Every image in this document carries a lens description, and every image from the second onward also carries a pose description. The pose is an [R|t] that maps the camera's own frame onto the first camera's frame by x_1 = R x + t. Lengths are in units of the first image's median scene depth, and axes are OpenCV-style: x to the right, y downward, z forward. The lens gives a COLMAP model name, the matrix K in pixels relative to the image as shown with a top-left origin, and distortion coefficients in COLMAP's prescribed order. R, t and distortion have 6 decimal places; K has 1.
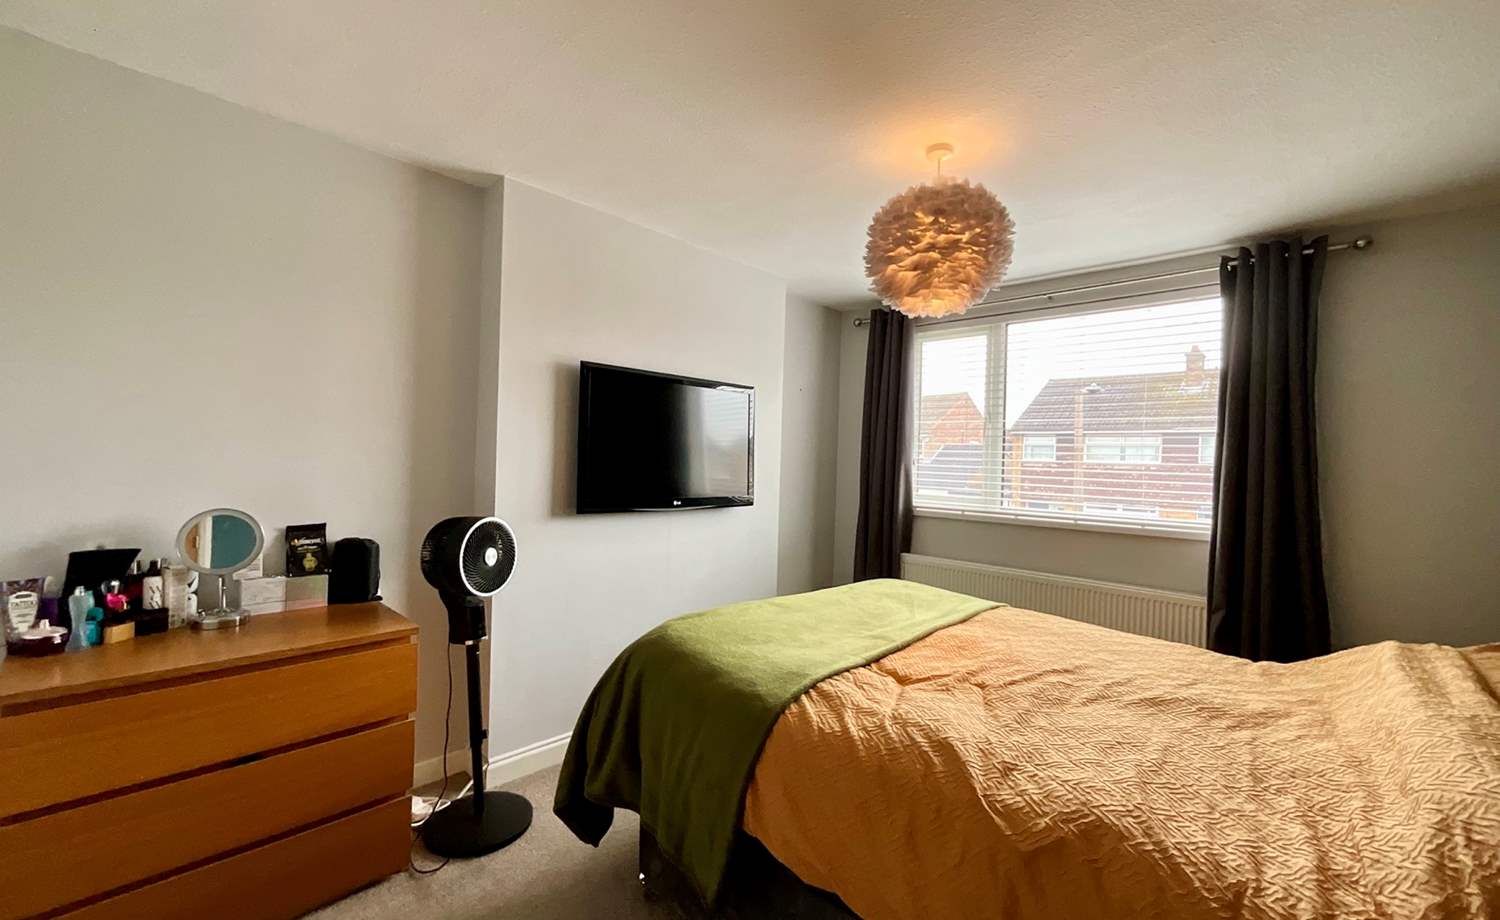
lens RADIAL K [[610.4, 0, 749.0], [0, 610.4, 464.8], [0, 0, 1]] dist [0.002916, 0.000359]
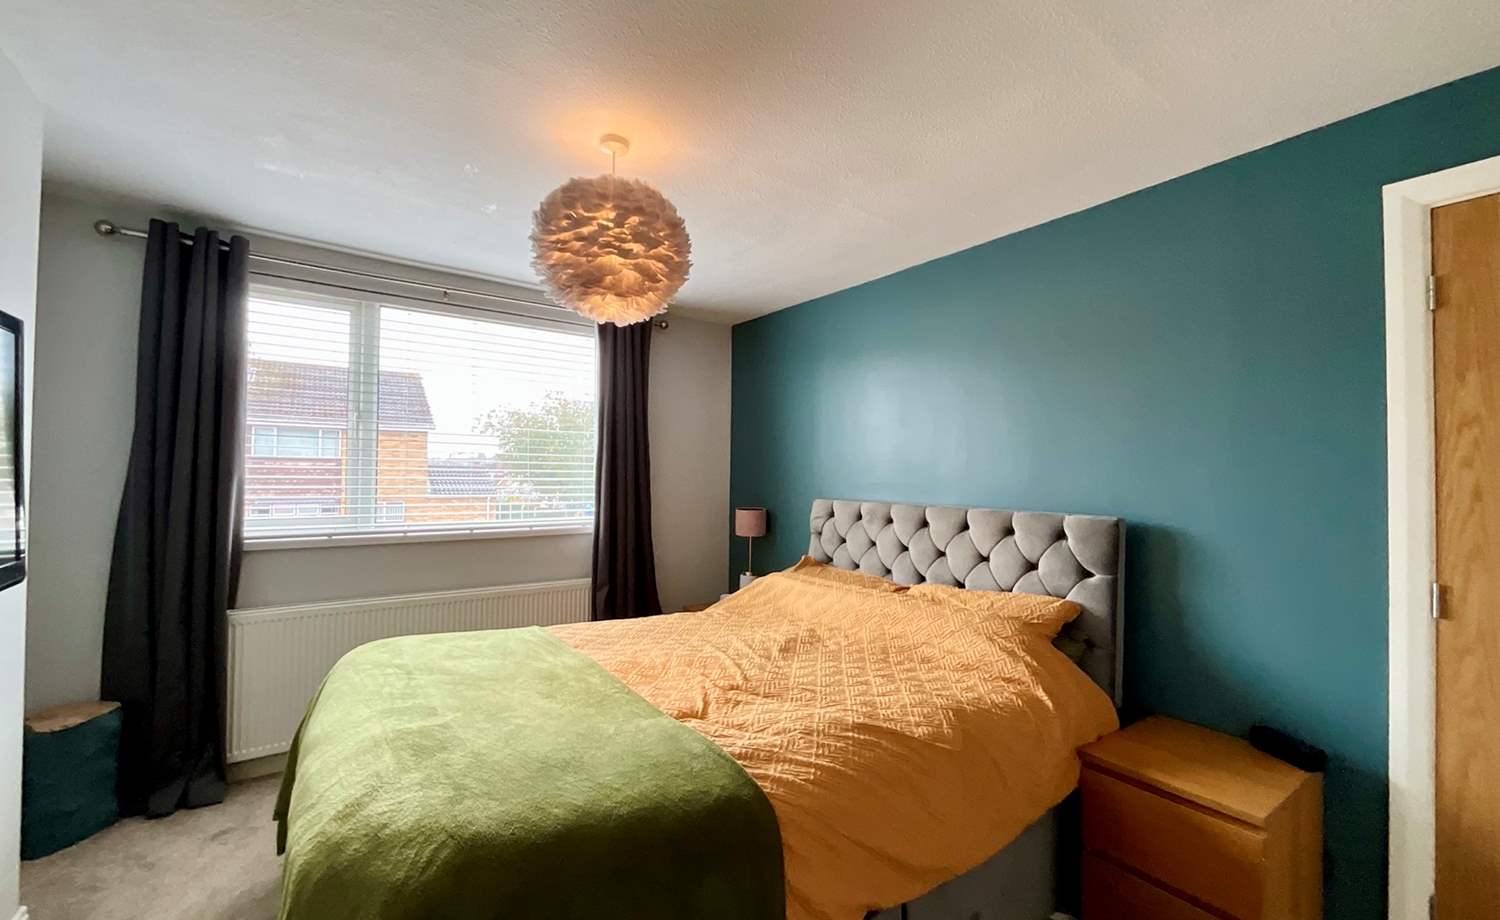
lens RADIAL K [[610.4, 0, 751.1], [0, 610.4, 457.9], [0, 0, 1]] dist [0.002916, 0.000359]
pose [[0.182185, -0.001717, 0.983263, -0.403579], [-0.001545, 0.999997, 0.002032, -0.030666], [-0.983263, -0.001889, 0.182182, 0.452495]]
